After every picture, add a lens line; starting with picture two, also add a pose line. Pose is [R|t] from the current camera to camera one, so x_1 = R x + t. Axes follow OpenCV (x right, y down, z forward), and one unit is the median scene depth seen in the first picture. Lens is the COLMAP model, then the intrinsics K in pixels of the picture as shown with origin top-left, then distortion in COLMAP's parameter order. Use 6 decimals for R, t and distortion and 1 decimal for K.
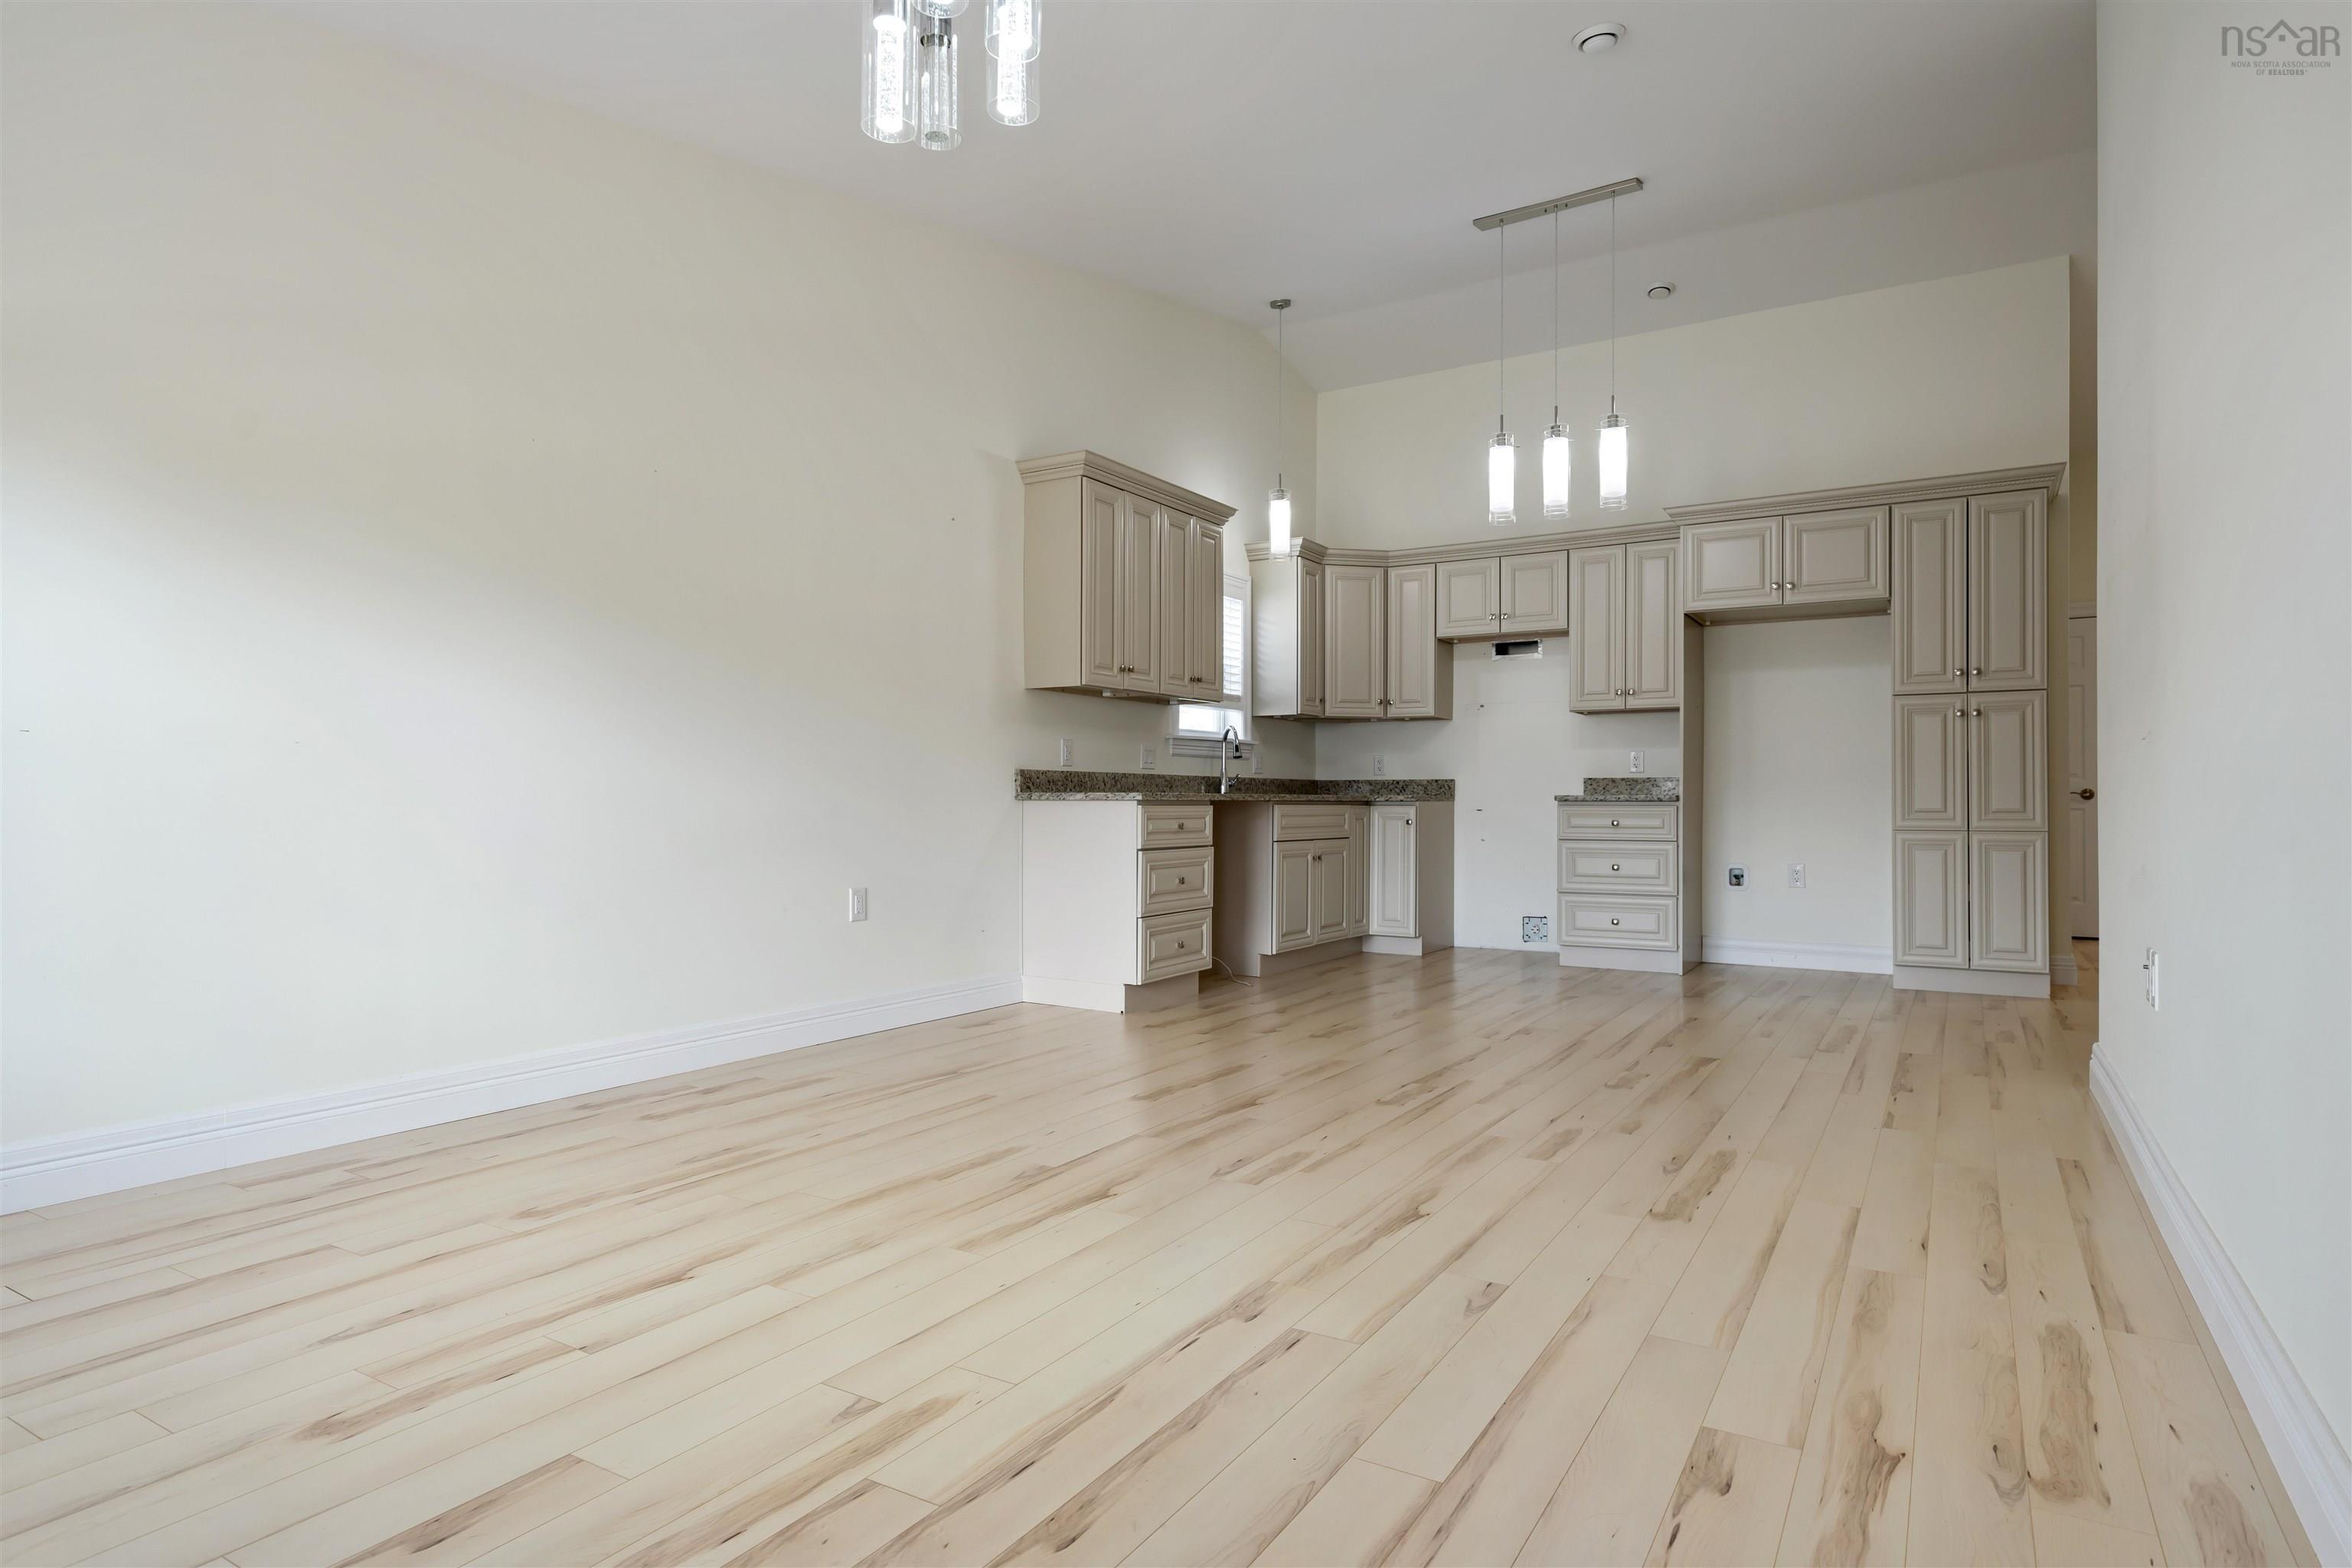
lens RADIAL K [[1284.8, 0, 1176.0], [0, 1284.8, 784.0], [0, 0, 1]] dist [-0.000081, -0.000586]
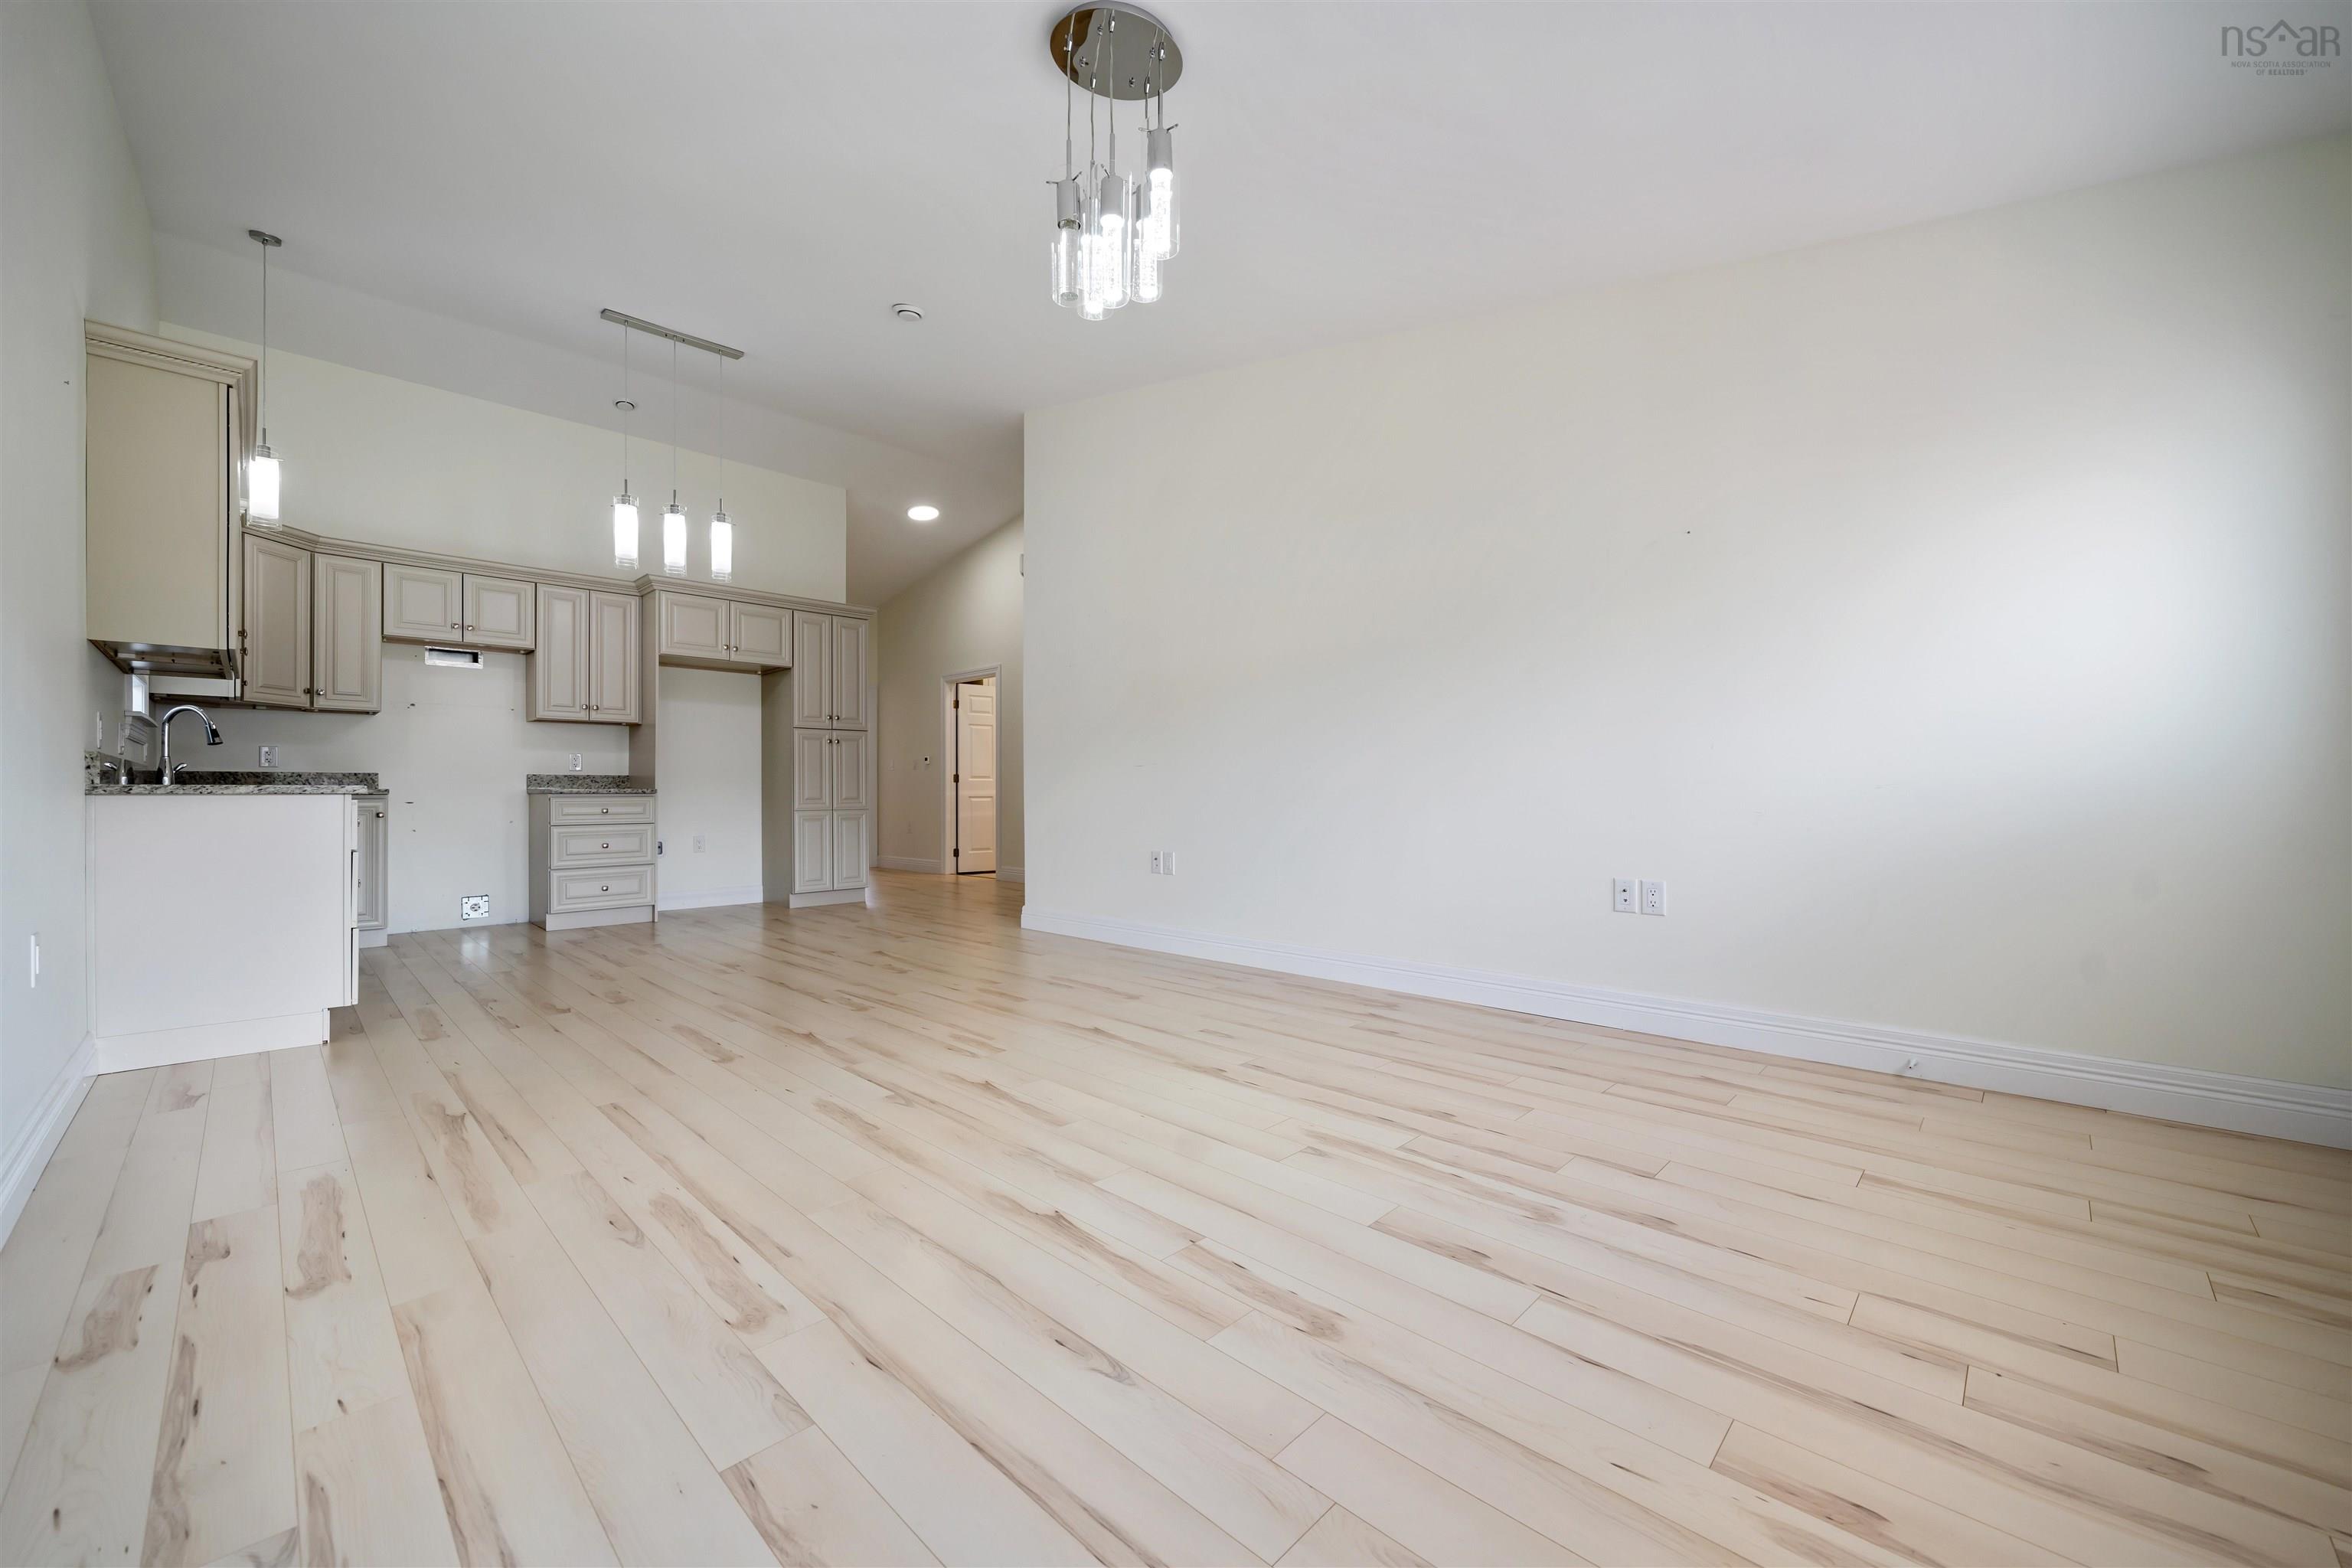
lens RADIAL K [[896.7, 0, 1170.6], [0, 896.7, 784.5], [0, 0, 1]] dist [-0.001072, 0.000059]
pose [[0.224995, 0.005729, 0.974343, -0.485870], [-0.009812, 0.999945, -0.003613, 0.002681], [-0.974310, -0.008747, 0.225039, 0.310718]]
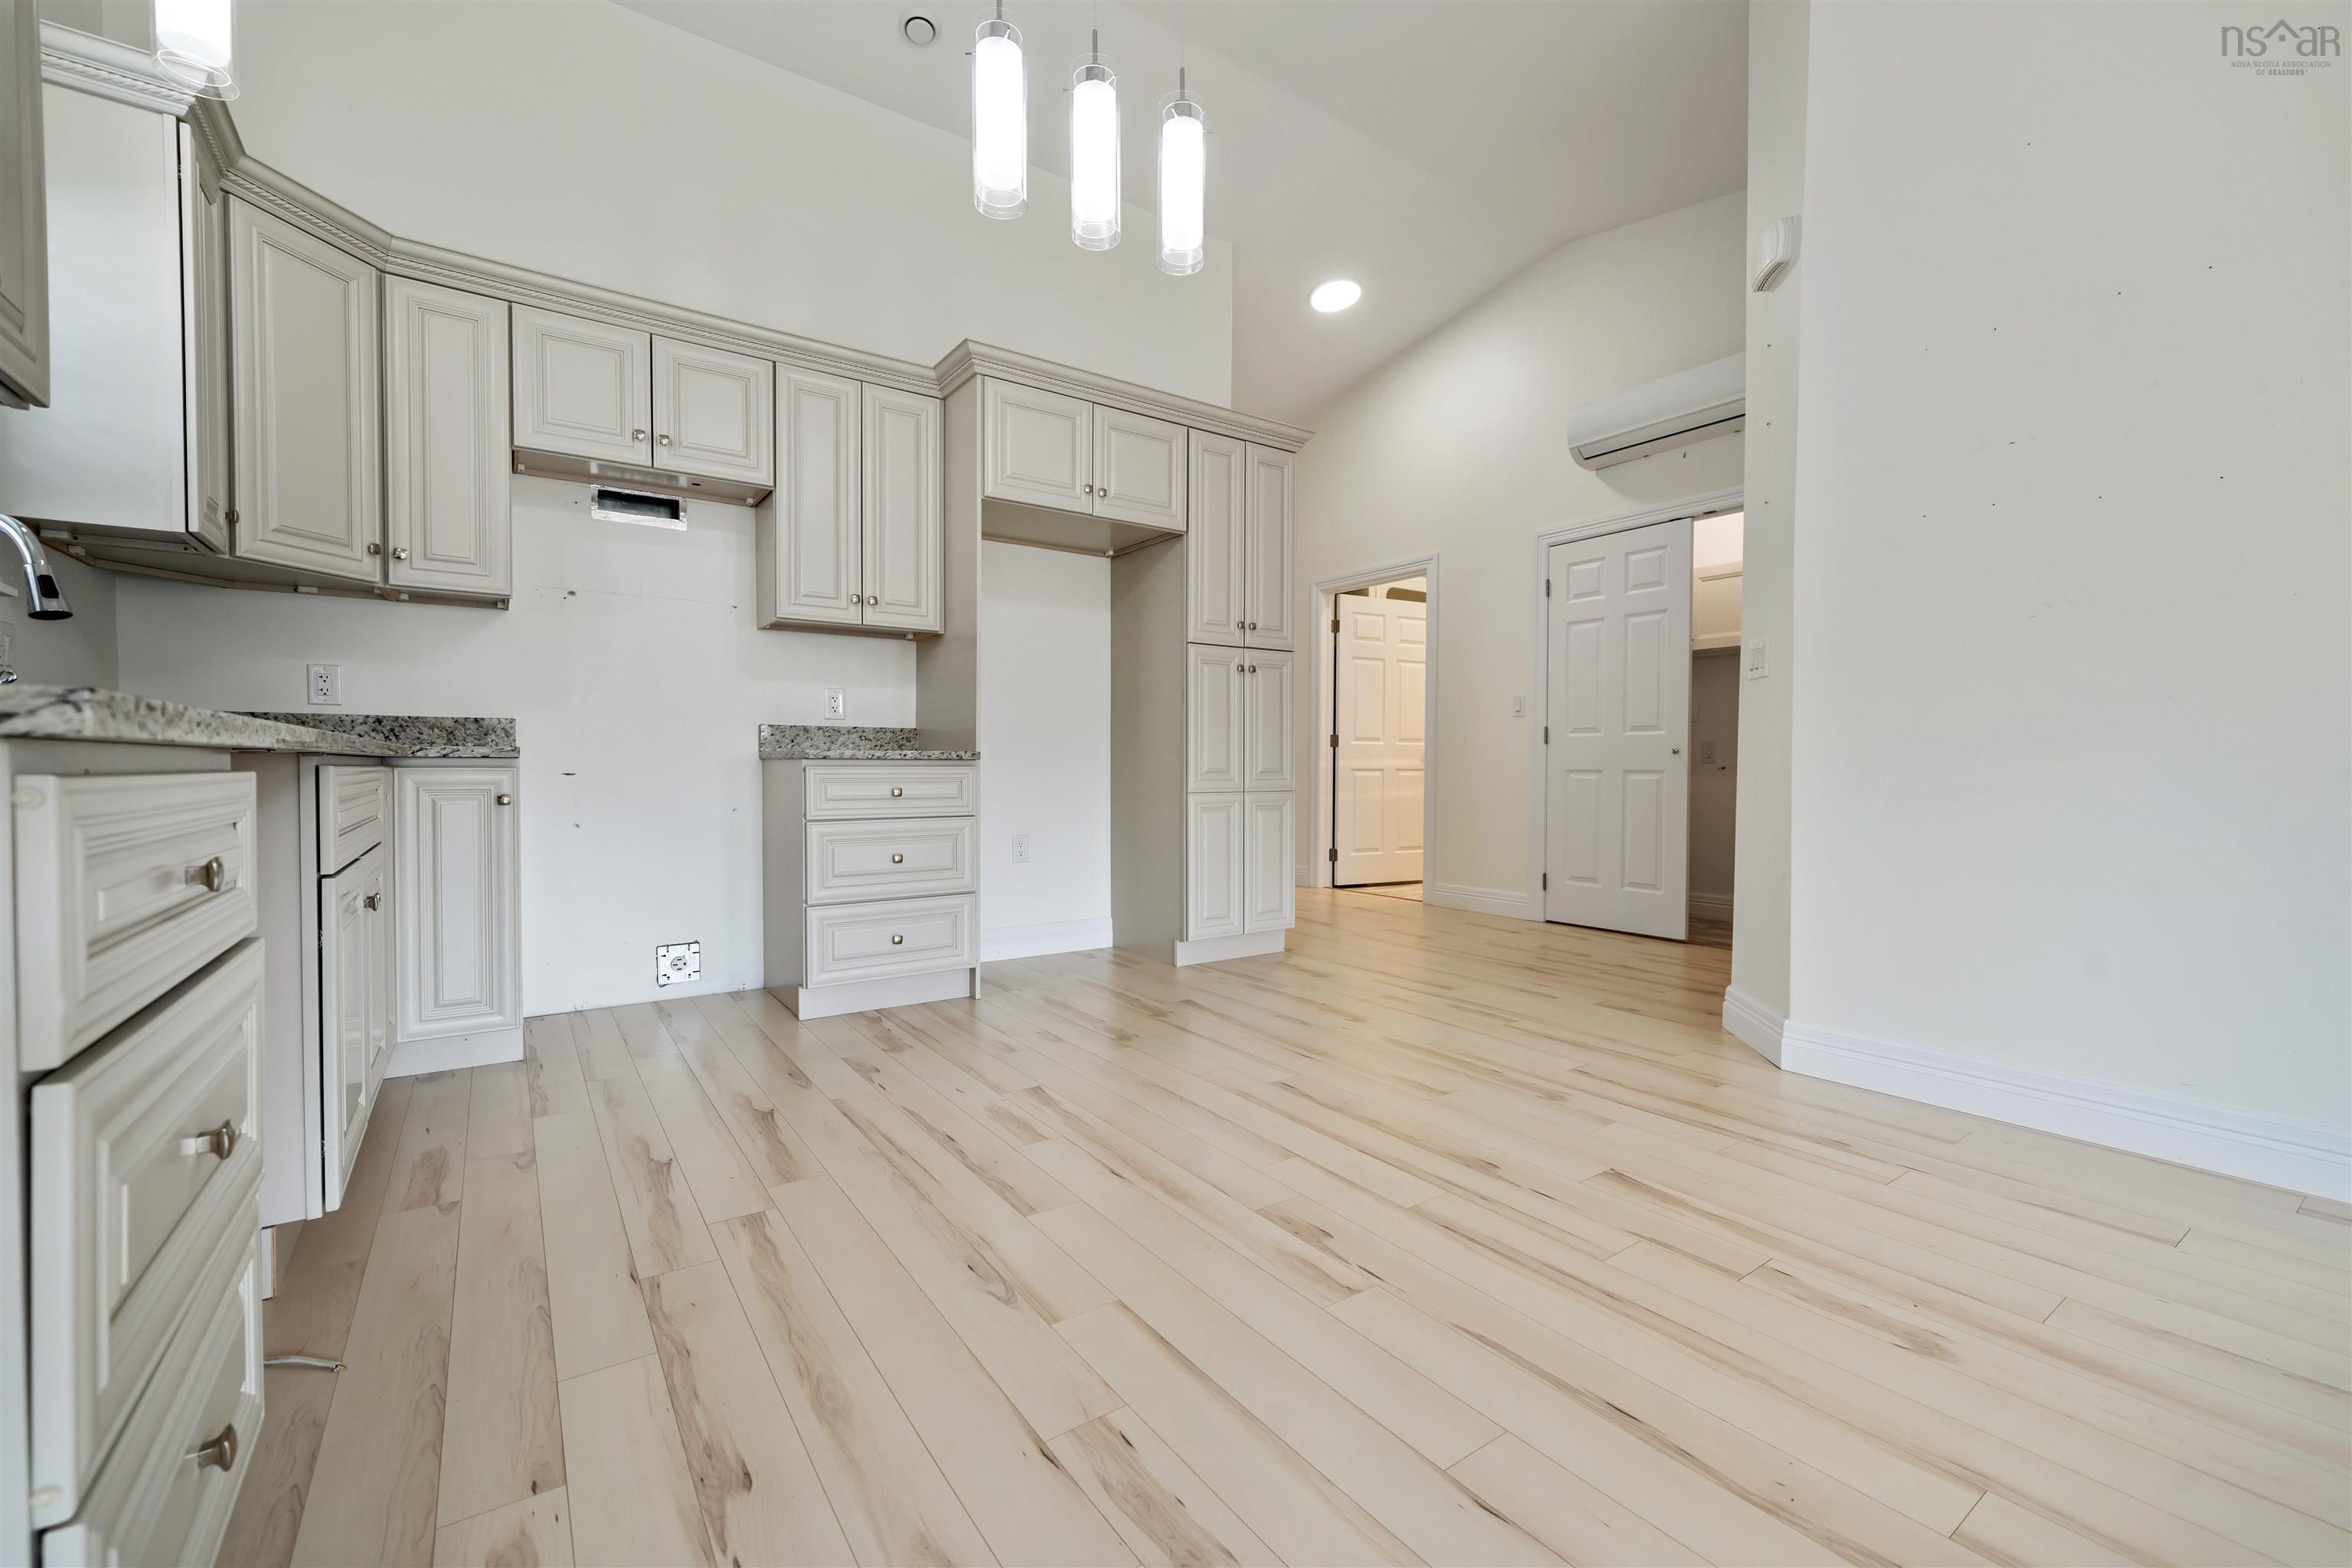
lens RADIAL K [[969.9, 0, 1176.0], [0, 969.9, 784.0], [0, 0, 1]] dist [-0.001076, -0.000094]
pose [[0.402047, -0.019712, 0.915407, -0.074296], [-0.015442, 0.999480, 0.028304, 0.012021], [-0.915489, -0.025515, 0.401533, 0.812664]]
